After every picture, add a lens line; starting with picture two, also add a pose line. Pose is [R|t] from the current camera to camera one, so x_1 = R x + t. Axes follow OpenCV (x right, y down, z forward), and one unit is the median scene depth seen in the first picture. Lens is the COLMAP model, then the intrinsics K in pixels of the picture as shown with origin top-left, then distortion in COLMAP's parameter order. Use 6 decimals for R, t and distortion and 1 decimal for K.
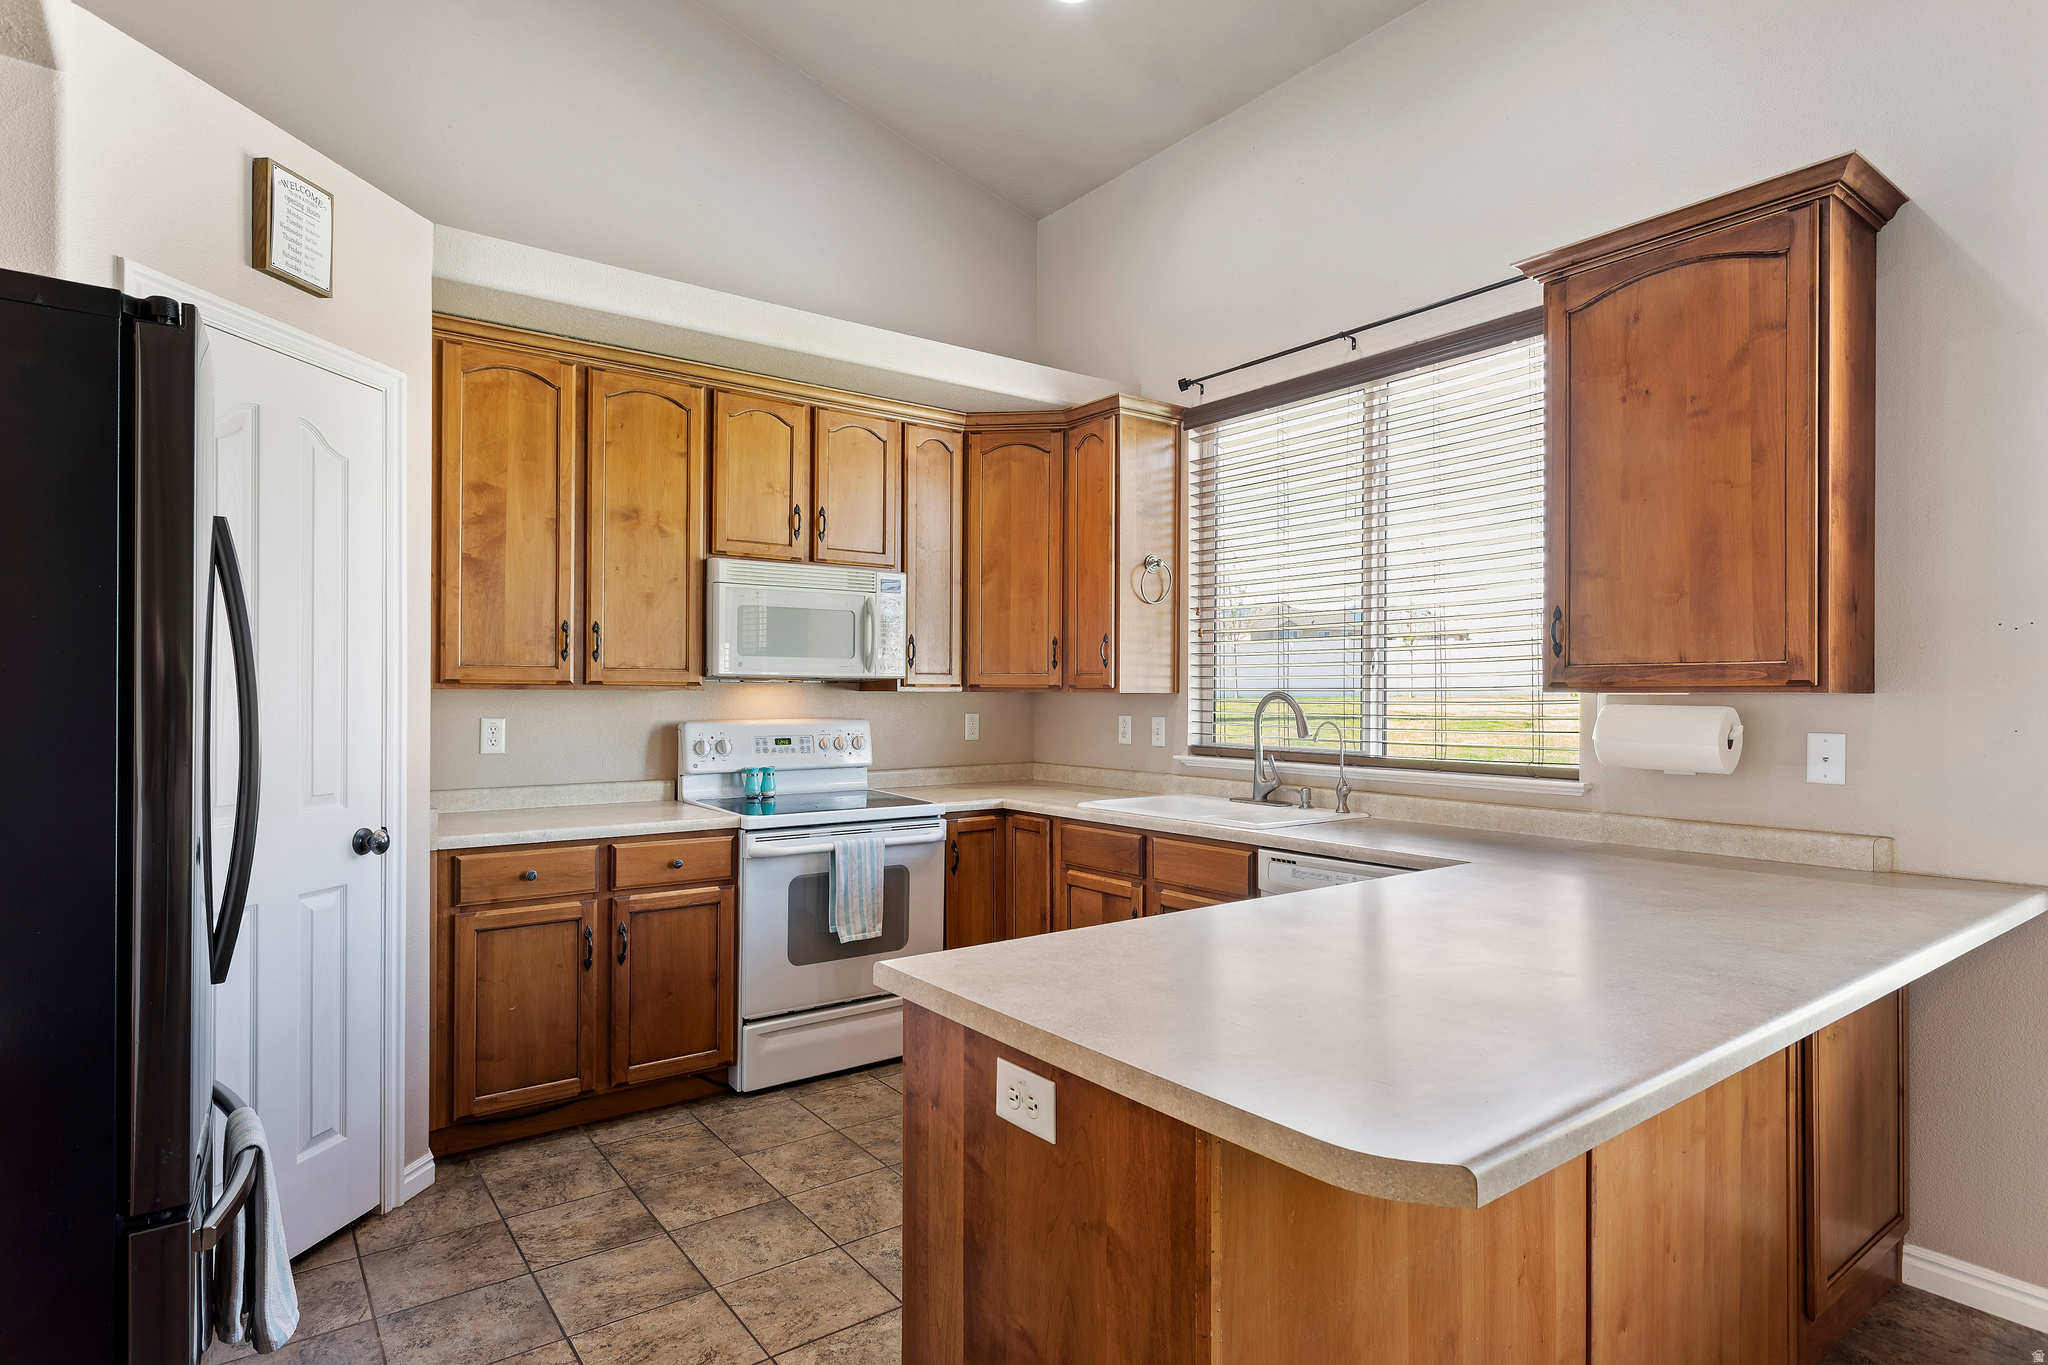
lens RADIAL K [[1079.7, 0, 1019.2], [0, 1079.7, 688.6], [0, 0, 1]] dist [-0.007000, 0.002928]
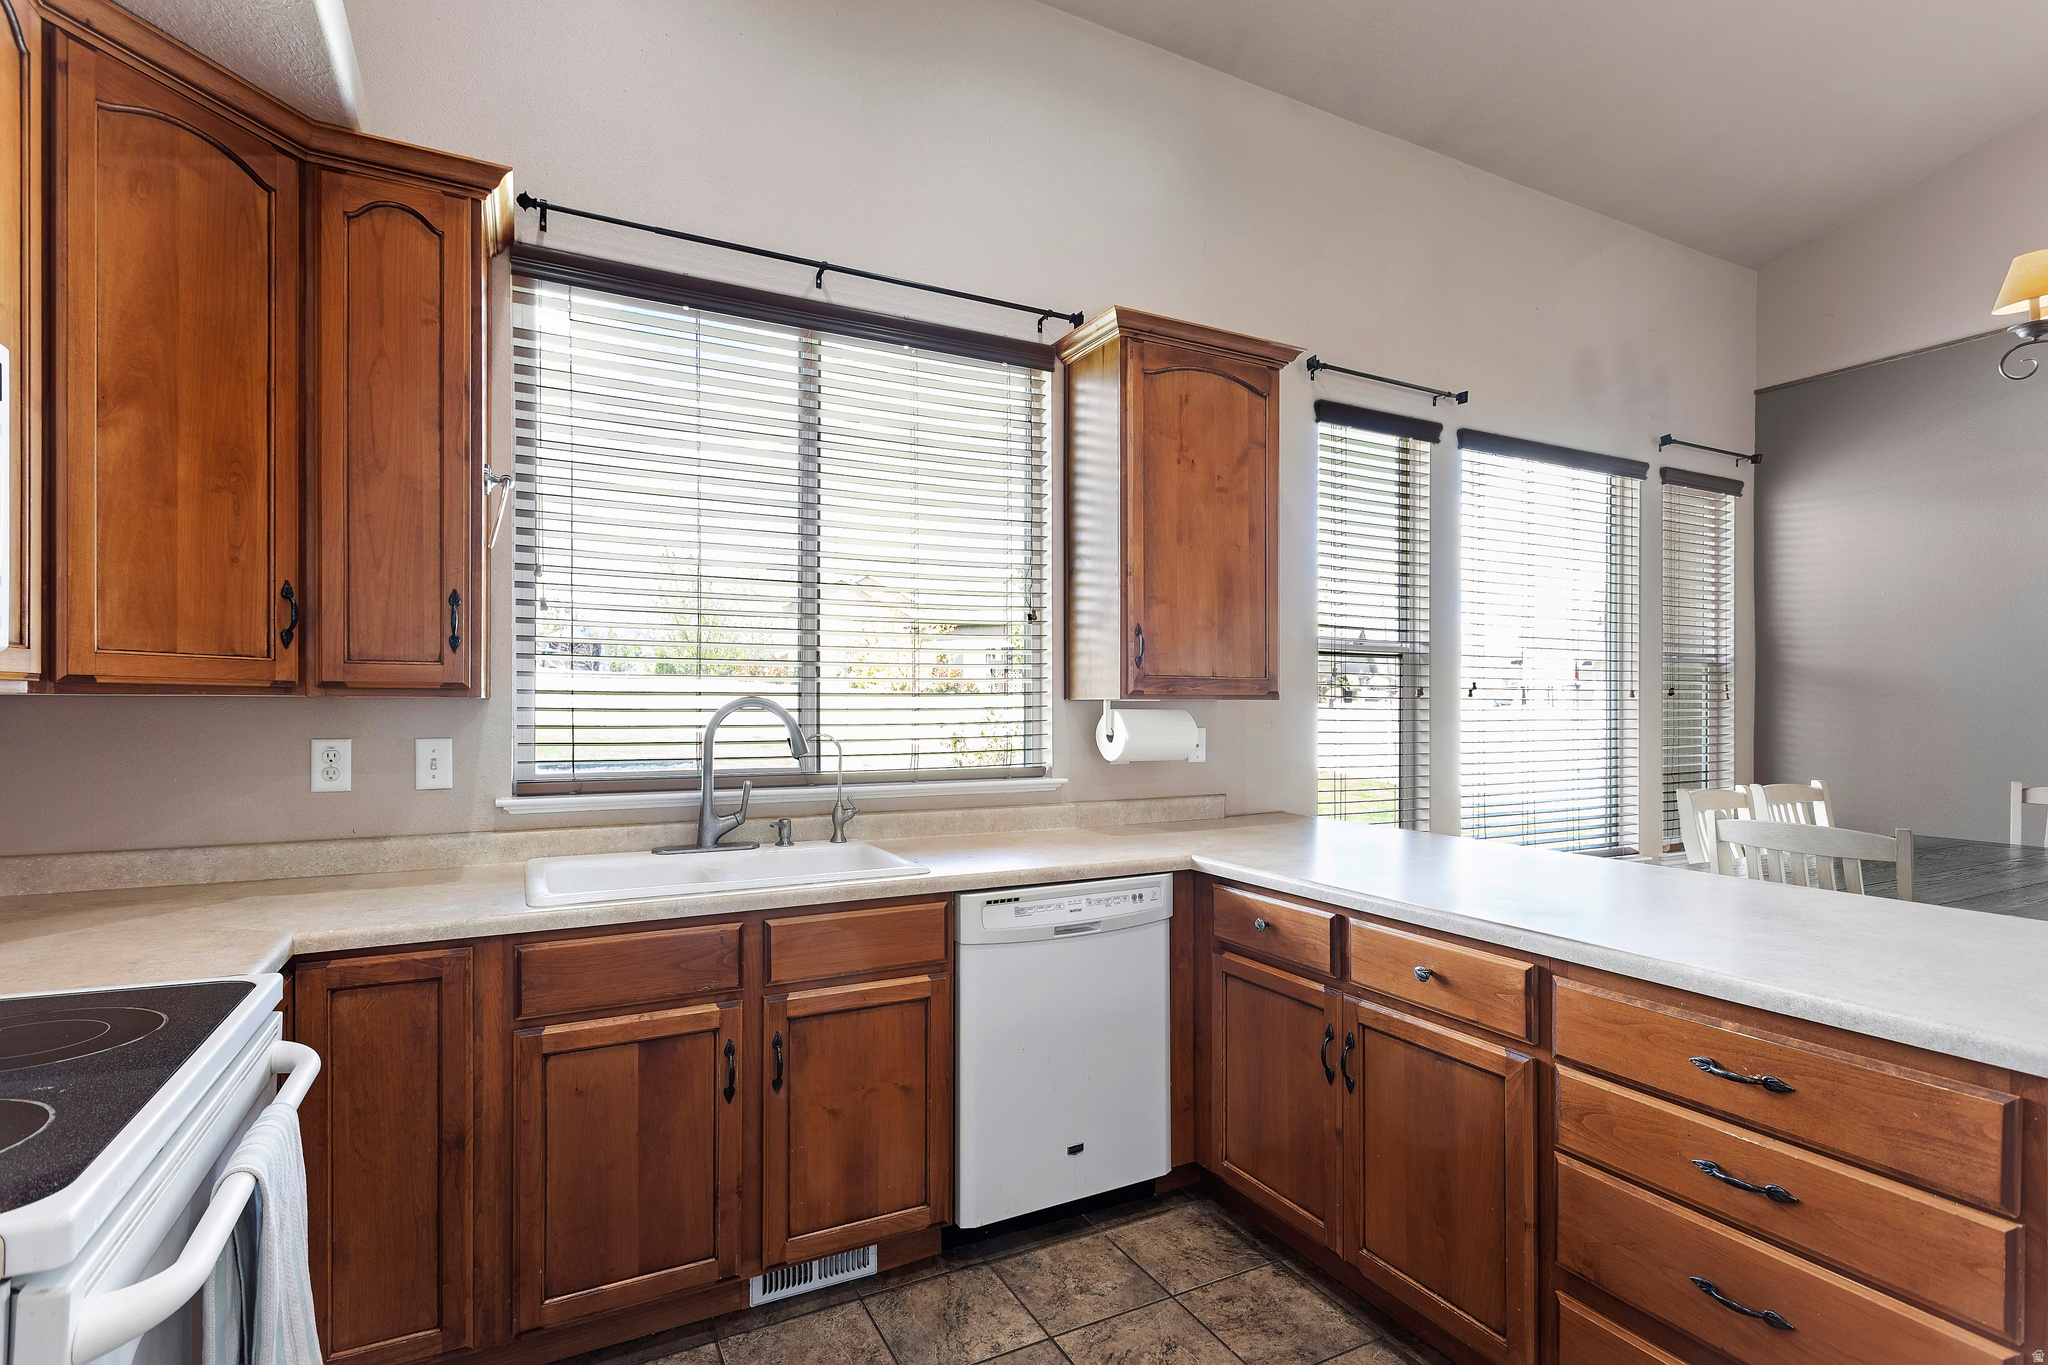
lens RADIAL K [[980.1, 0, 1014.7], [0, 980.1, 699.4], [0, 0, 1]] dist [0.002389, -0.000205]
pose [[0.155611, -0.002350, 0.987816, -0.434413], [-0.007285, 0.999967, 0.003527, 0.001138], [-0.987791, -0.007746, 0.155589, 0.756641]]
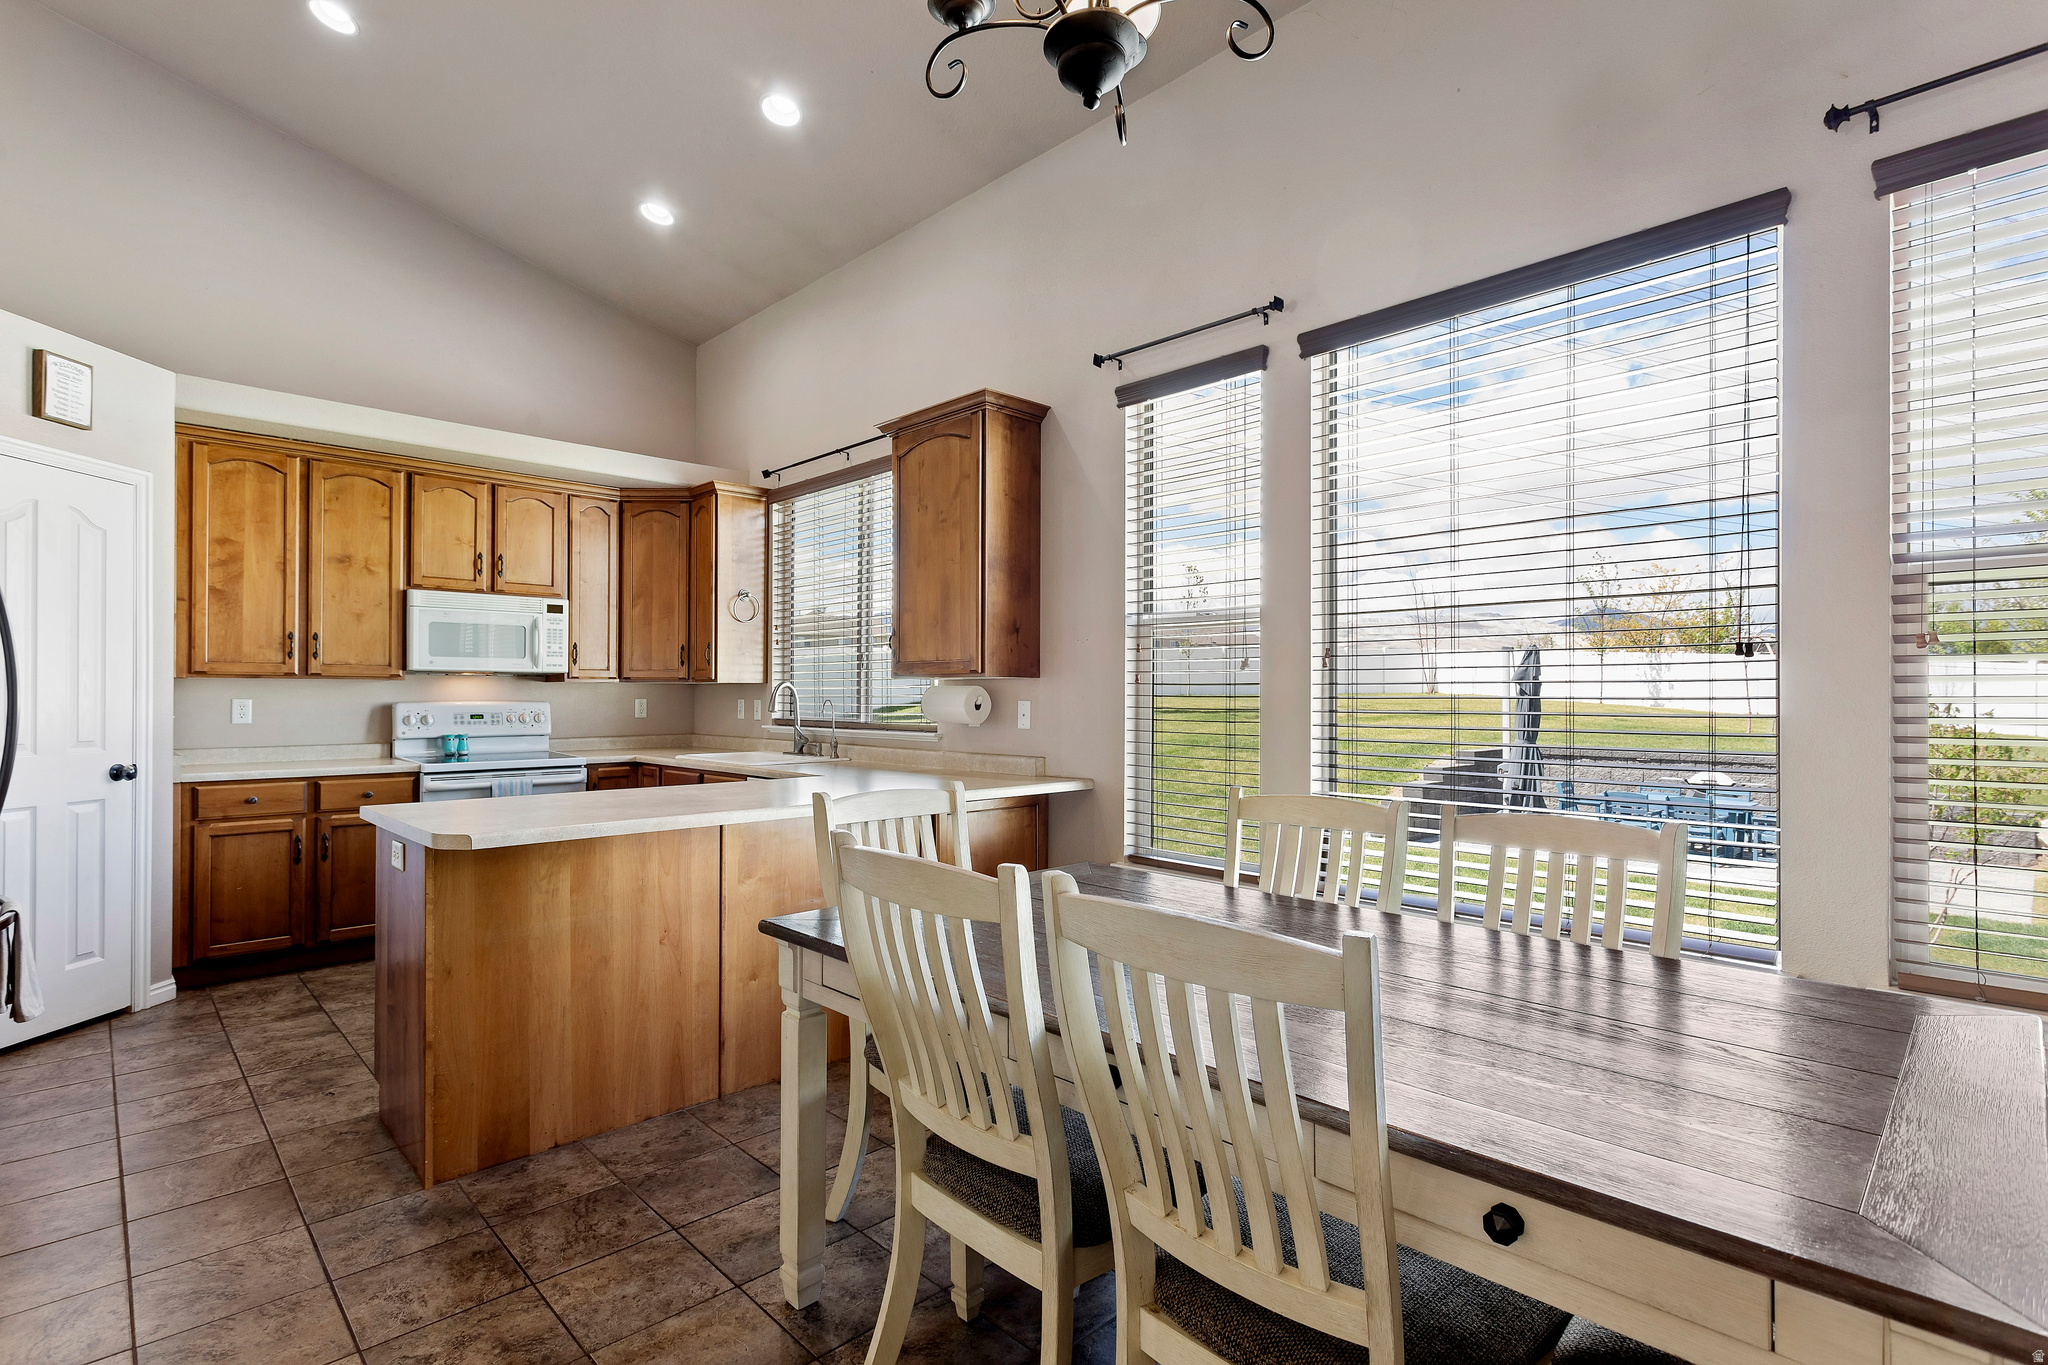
lens RADIAL K [[980.1, 0, 1022.3], [0, 980.1, 688.5], [0, 0, 1]] dist [0.002389, -0.000205]
pose [[0.992197, -0.000636, 0.124681, 0.397413], [0.000913, 0.999997, -0.002161, 0.017976], [-0.124679, 0.002258, 0.992195, -0.446809]]
